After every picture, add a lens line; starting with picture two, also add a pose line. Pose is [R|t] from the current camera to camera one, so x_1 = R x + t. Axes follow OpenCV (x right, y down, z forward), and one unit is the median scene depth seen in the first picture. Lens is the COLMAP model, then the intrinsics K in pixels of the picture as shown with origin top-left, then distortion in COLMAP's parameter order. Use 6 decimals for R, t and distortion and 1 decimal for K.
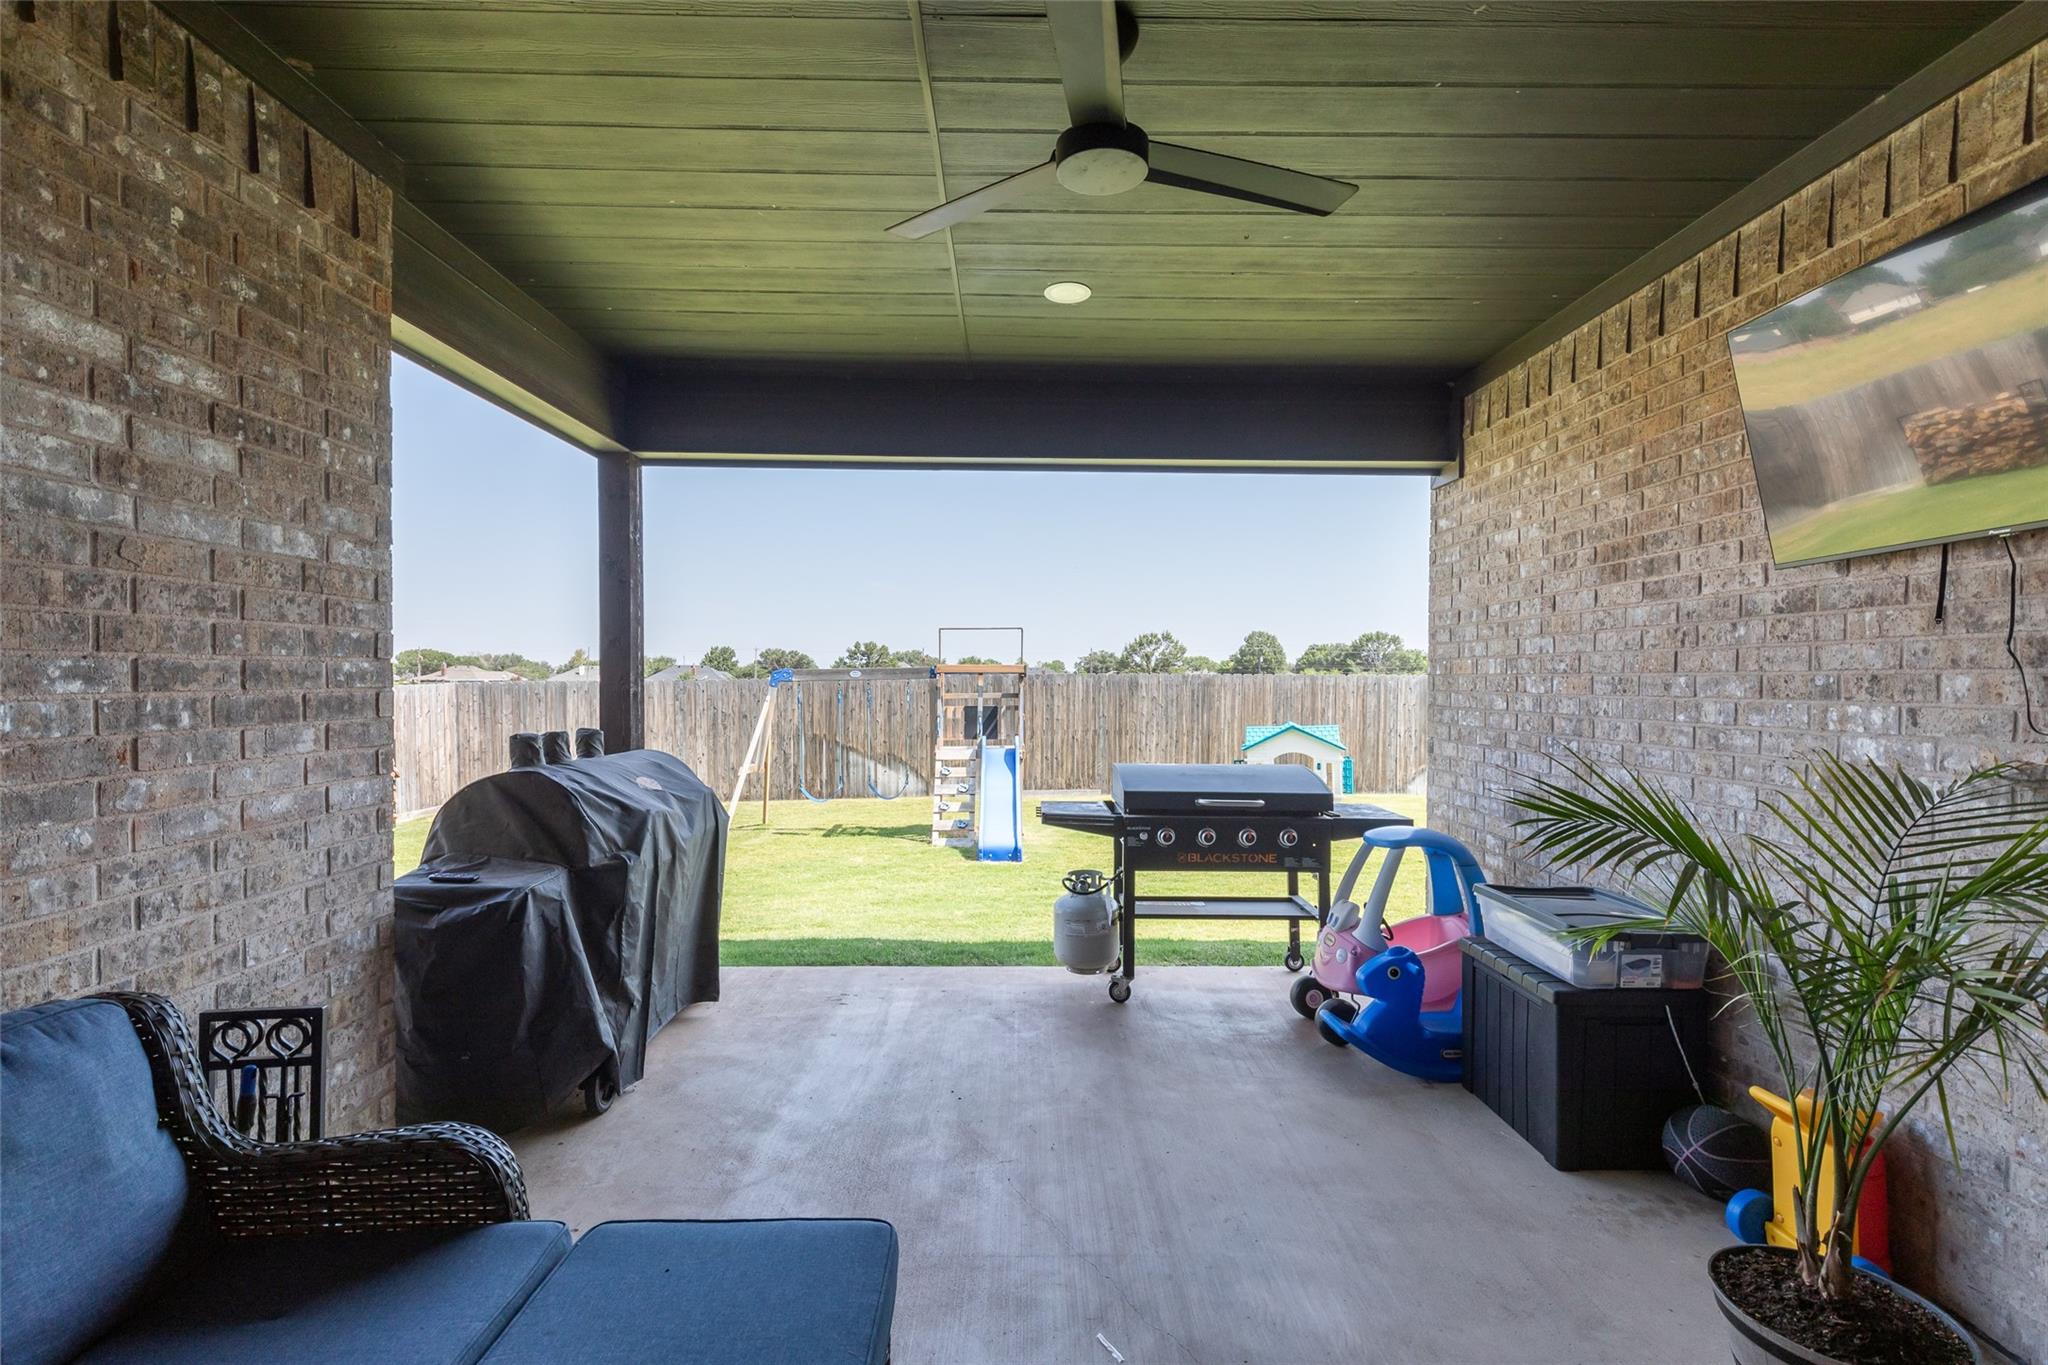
lens RADIAL K [[932.7, 0, 1025.5], [0, 932.7, 690.7], [0, 0, 1]] dist [0.000867, 0.000108]
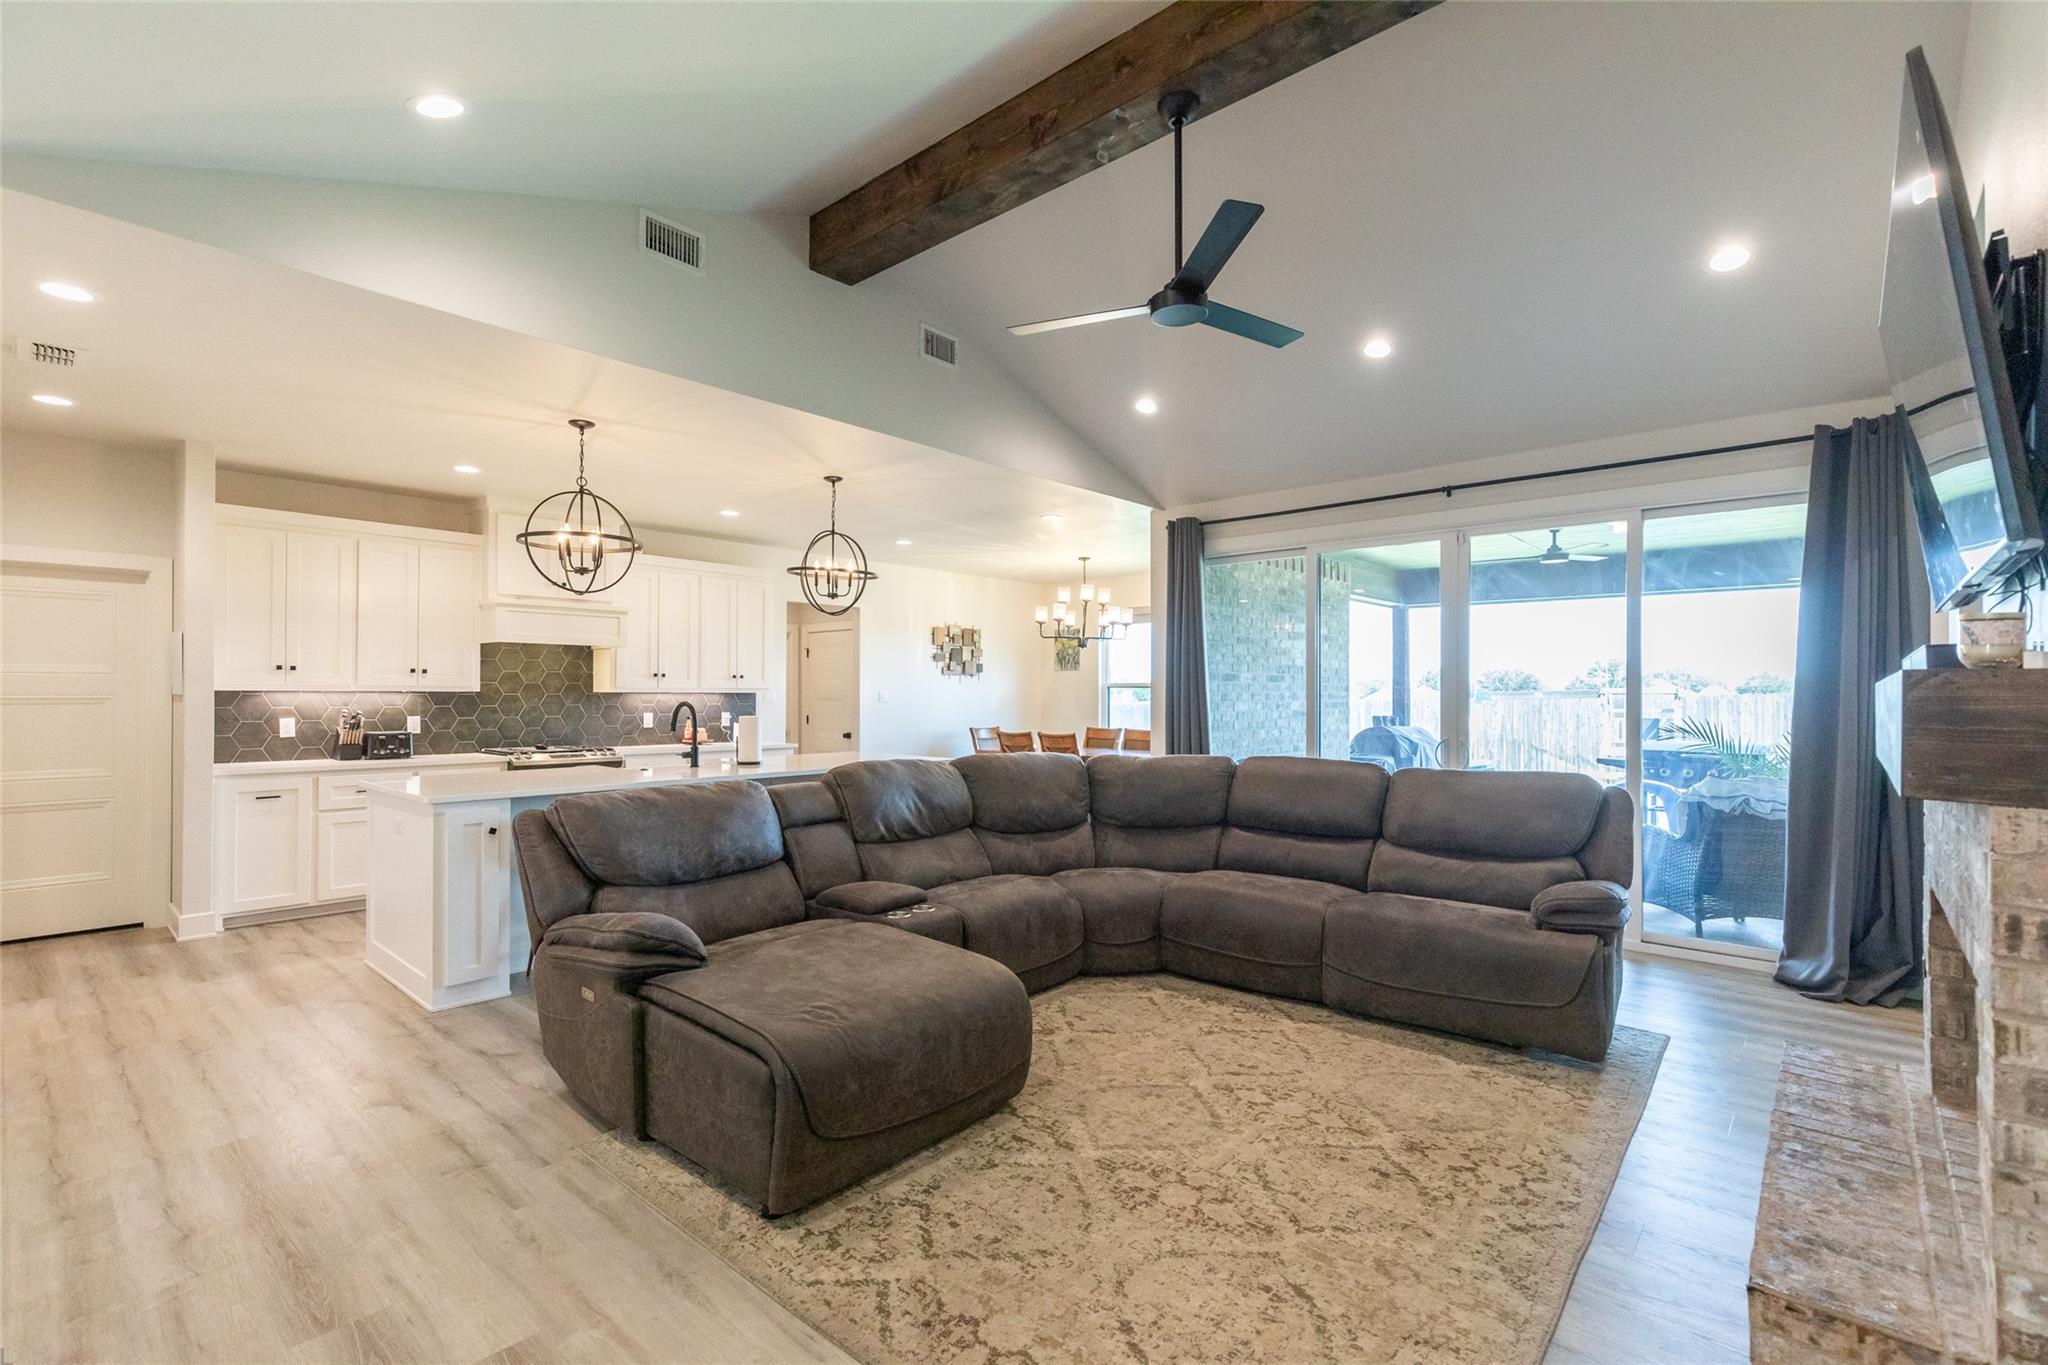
lens RADIAL K [[909.6, 0, 1028.8], [0, 909.6, 689.8], [0, 0, 1]] dist [0.000365, 0.000161]
pose [[0.739006, -0.004157, -0.673687, 0.611933], [-0.010805, 0.999779, -0.018022, 0.028869], [0.673613, 0.020597, 0.738797, -1.928686]]
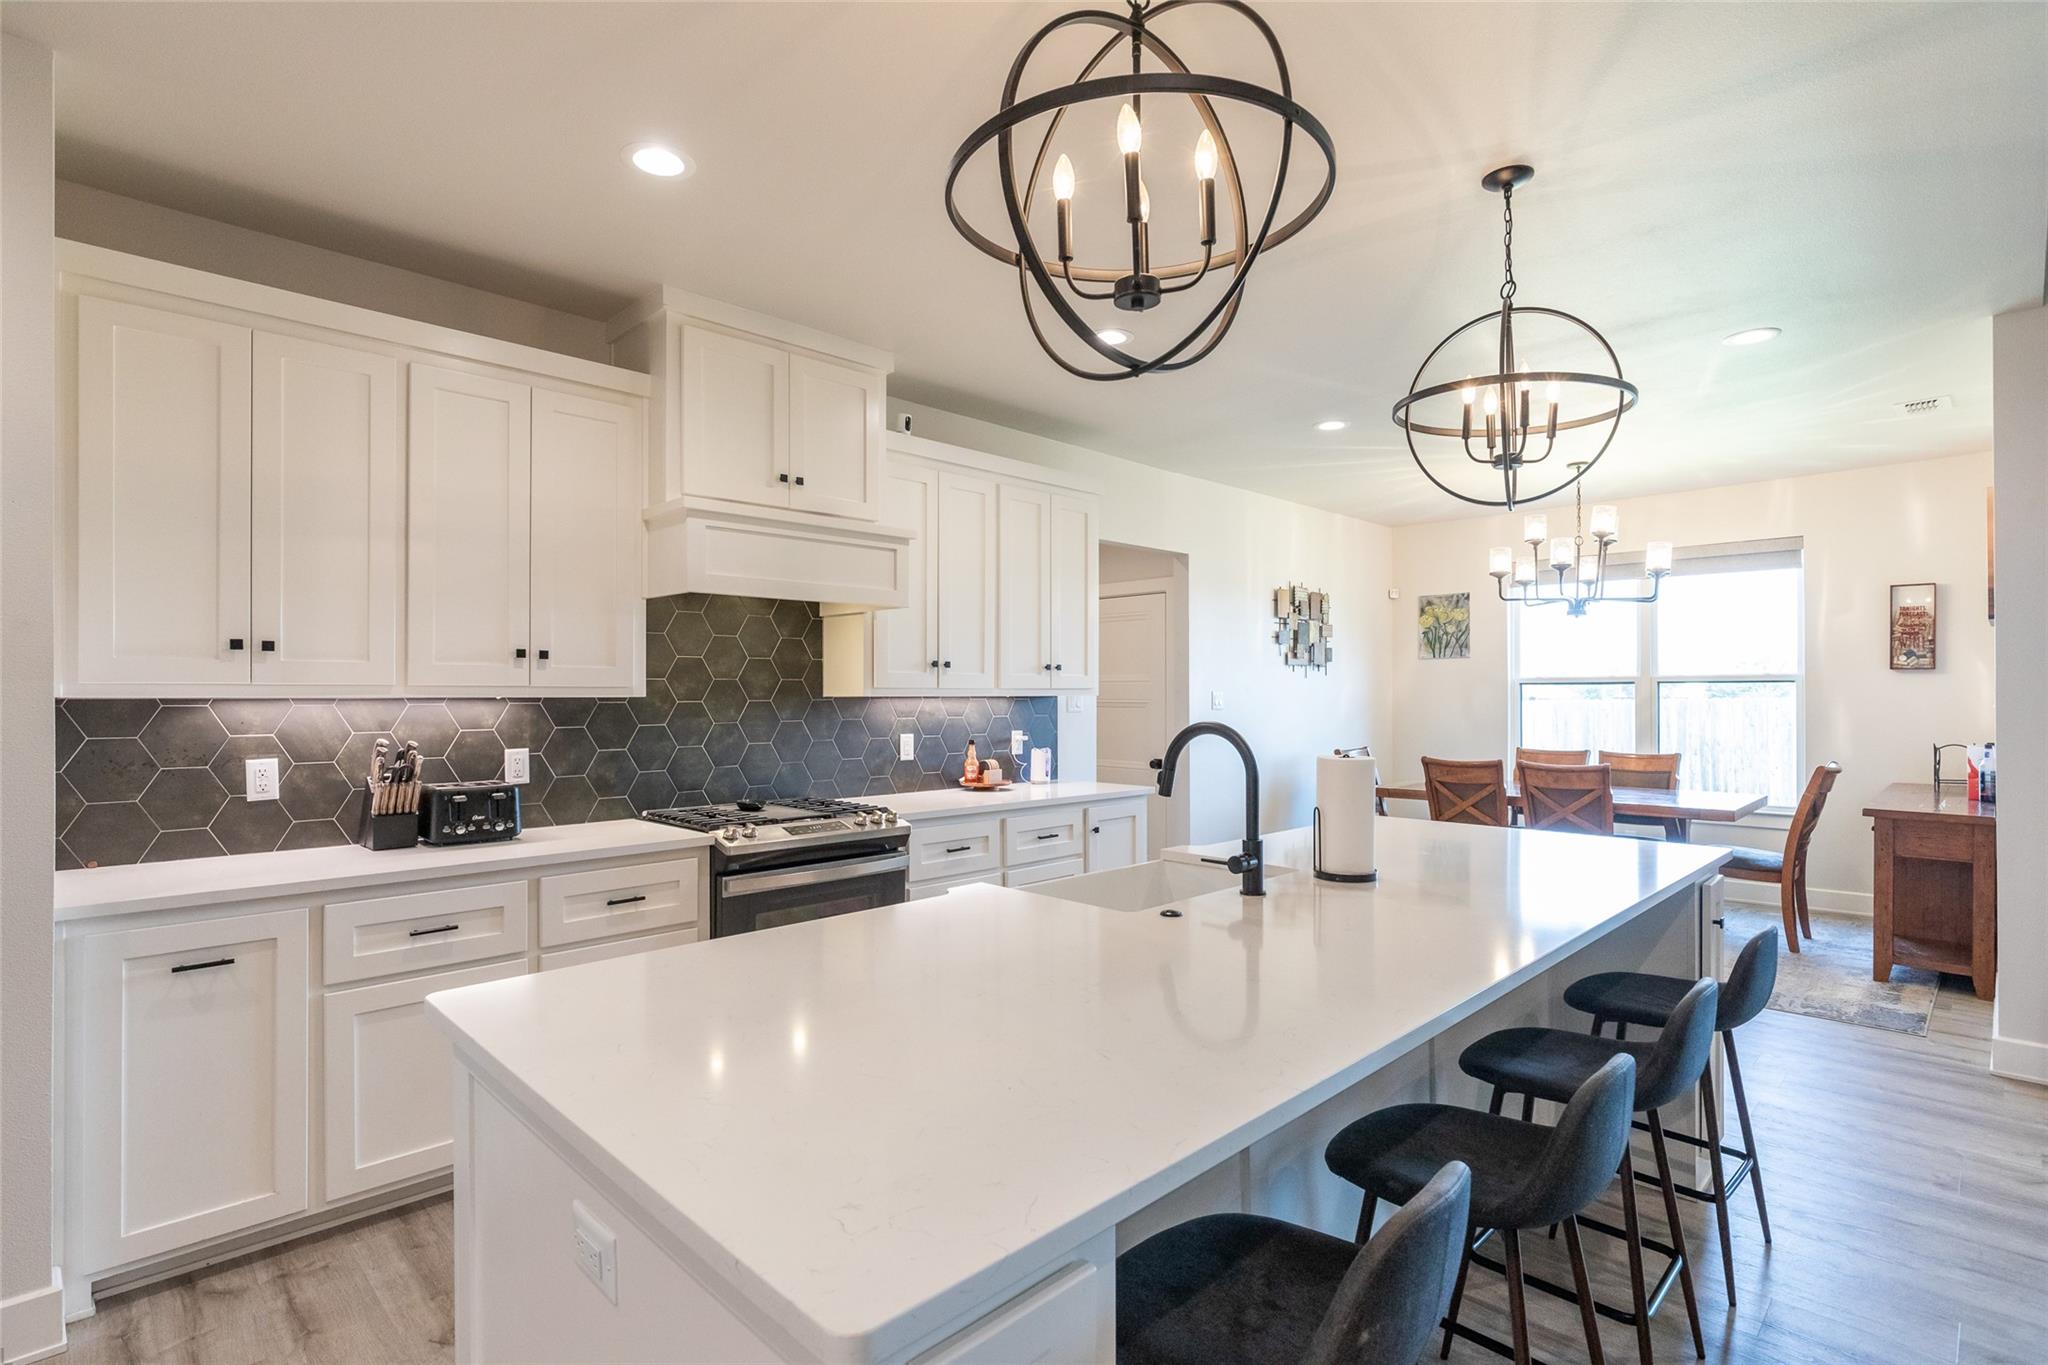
lens RADIAL K [[987.9, 0, 1025.3], [0, 987.9, 690.7], [0, 0, 1]] dist [-0.000515, -0.000851]
pose [[0.693334, -0.006980, -0.720582, -0.560652], [-0.006693, 0.999848, -0.016125, 0.017372], [0.720585, 0.016003, 0.693182, -1.709104]]
